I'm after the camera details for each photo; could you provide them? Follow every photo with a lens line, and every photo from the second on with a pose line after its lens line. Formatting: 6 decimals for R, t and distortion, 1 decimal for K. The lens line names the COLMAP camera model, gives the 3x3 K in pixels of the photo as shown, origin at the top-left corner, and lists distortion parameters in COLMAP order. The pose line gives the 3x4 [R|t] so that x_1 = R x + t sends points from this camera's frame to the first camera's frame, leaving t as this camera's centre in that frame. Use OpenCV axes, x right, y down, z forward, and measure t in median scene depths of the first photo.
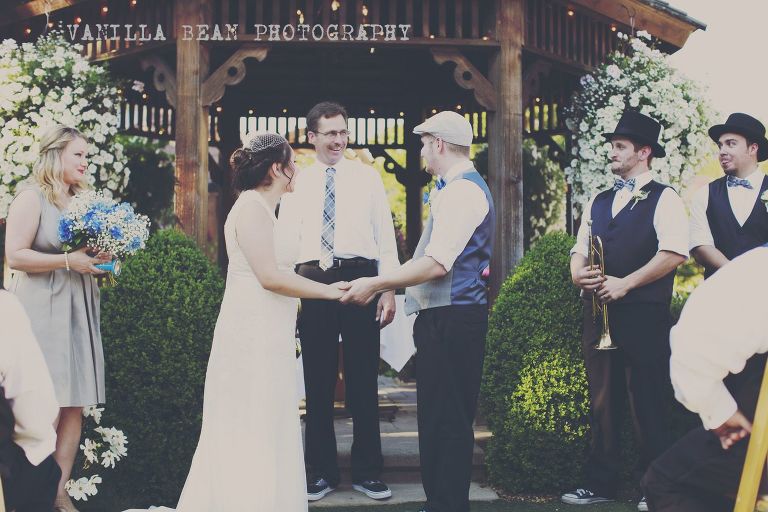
lens RADIAL K [[1115.4, 0, 387.3], [0, 1115.4, 248.6], [0, 0, 1]] dist [-0.113690, 0.000000]
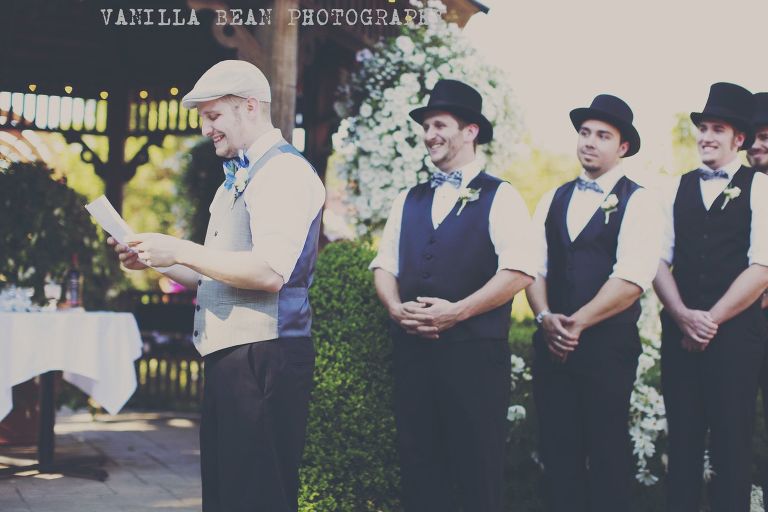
lens RADIAL K [[1115.4, 0, 387.3], [0, 1115.4, 251.0], [0, 0, 1]] dist [-0.113690, 0.000000]
pose [[0.954029, 0.036533, 0.297480, -0.045103], [-0.033857, 0.999327, -0.014143, 0.002510], [-0.297796, 0.003421, 0.954623, 0.237363]]
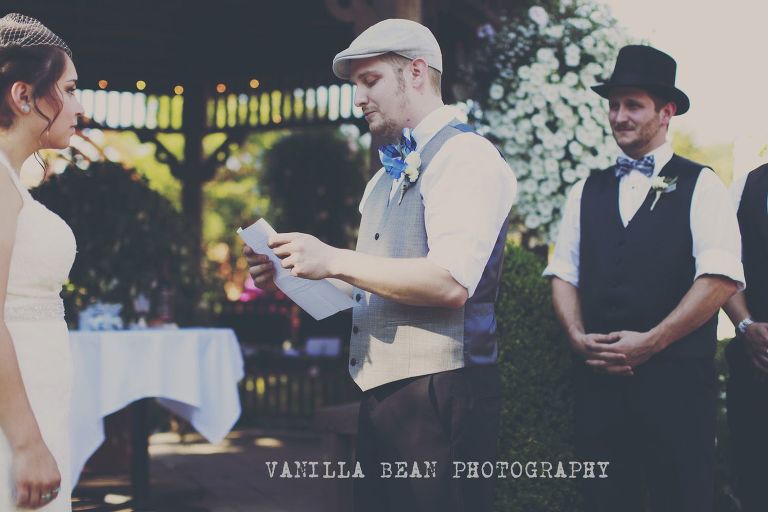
lens RADIAL K [[1115.4, 0, 392.6], [0, 1115.4, 243.5], [0, 0, 1]] dist [-0.113690, 0.000000]
pose [[0.966219, 0.016913, 0.257165, -0.068030], [-0.012426, 0.999741, -0.019063, 0.000199], [-0.257421, 0.015223, 0.966179, 0.352089]]
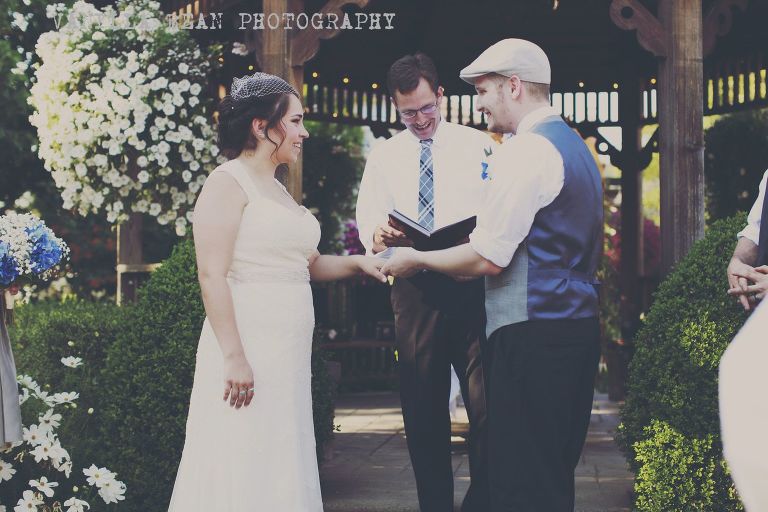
lens RADIAL K [[1115.4, 0, 397.4], [0, 1115.4, 257.8], [0, 0, 1]] dist [-0.113690, 0.000000]
pose [[0.967426, -0.006463, -0.253073, 0.109686], [0.008373, 0.999944, 0.006469, 0.006339], [0.253017, -0.008377, 0.967425, 0.229351]]
